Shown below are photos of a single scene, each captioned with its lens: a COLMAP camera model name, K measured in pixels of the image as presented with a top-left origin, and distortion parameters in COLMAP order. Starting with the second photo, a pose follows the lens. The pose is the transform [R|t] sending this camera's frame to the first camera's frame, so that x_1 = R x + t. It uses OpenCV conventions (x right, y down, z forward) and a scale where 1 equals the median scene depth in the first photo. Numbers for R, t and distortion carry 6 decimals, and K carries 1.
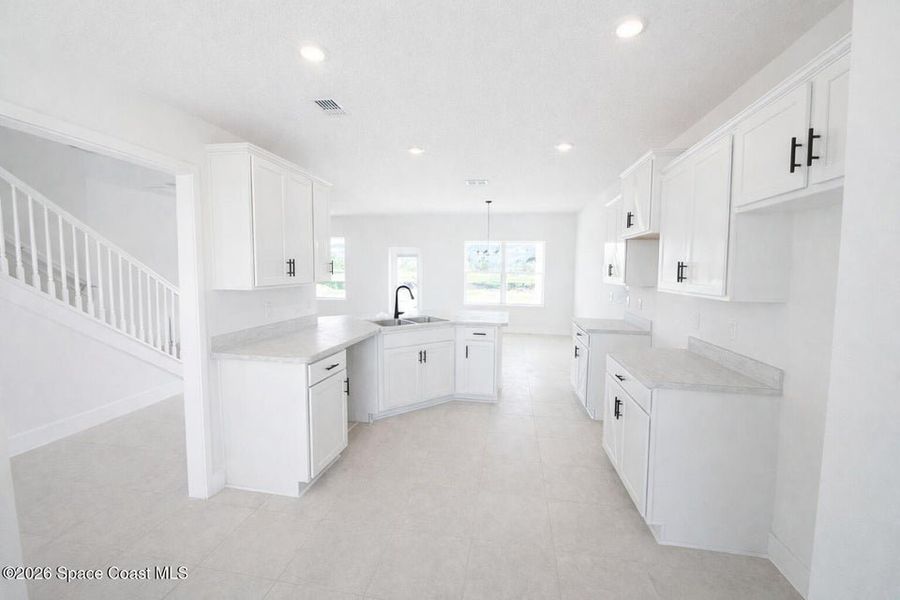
lens RADIAL K [[360.7, 0, 452.6], [0, 360.7, 296.8], [0, 0, 1]] dist [0.010226, 0.000197]
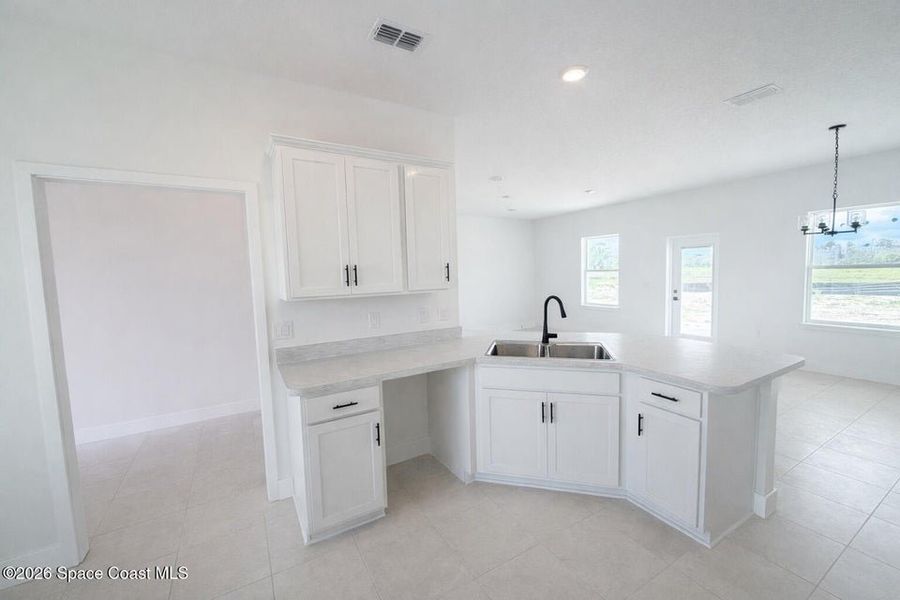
lens RADIAL K [[360.7, 0, 450.4], [0, 360.7, 305.2], [0, 0, 1]] dist [0.010226, 0.000197]
pose [[0.634664, 0.033446, -0.772064, 0.260715], [-0.015222, 0.999410, 0.030782, -0.029767], [0.772638, -0.007784, 0.634799, 0.455983]]
